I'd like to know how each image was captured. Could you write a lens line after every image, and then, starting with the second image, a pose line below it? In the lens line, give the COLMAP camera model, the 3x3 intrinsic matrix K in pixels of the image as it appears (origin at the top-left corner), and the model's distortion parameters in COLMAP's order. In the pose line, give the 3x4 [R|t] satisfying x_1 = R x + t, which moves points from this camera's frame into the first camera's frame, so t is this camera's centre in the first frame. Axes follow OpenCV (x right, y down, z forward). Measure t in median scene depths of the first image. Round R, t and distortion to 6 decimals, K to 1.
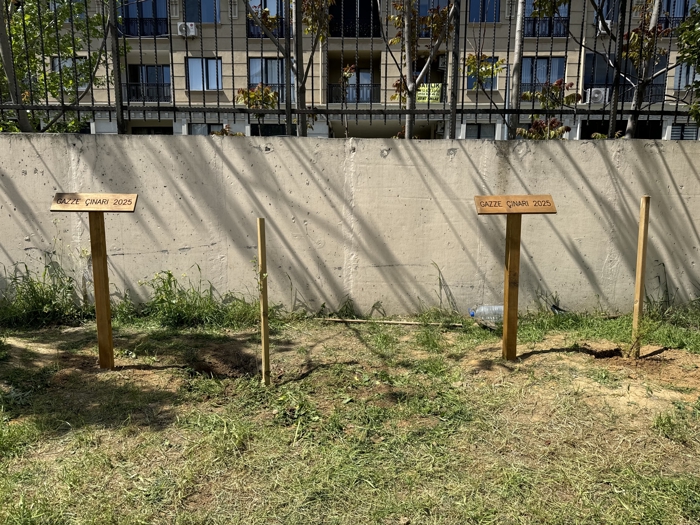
lens RADIAL K [[498.9, 0, 349.0], [0, 498.9, 258.9], [0, 0, 1]] dist [0.063769, -0.050338]
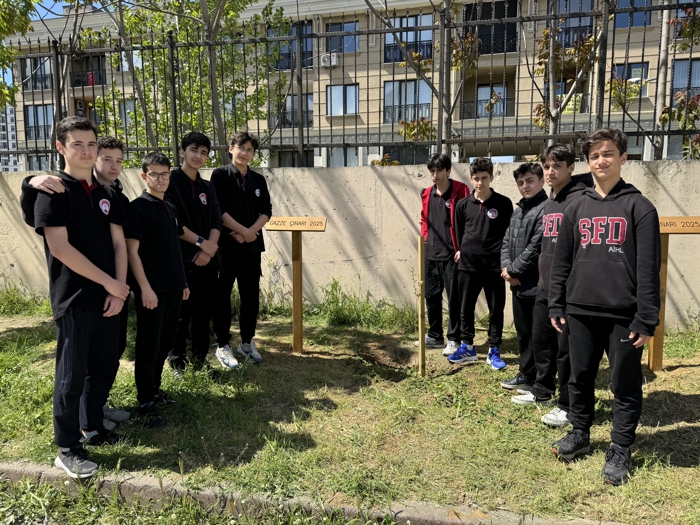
lens RADIAL K [[498.9, 0, 349.0], [0, 498.9, 258.9], [0, 0, 1]] dist [0.063769, -0.050338]
pose [[0.970502, 0.019334, -0.240315, -0.032129], [-0.025729, 0.999393, -0.023503, 0.003244], [0.239715, 0.028993, 0.970410, -0.119691]]
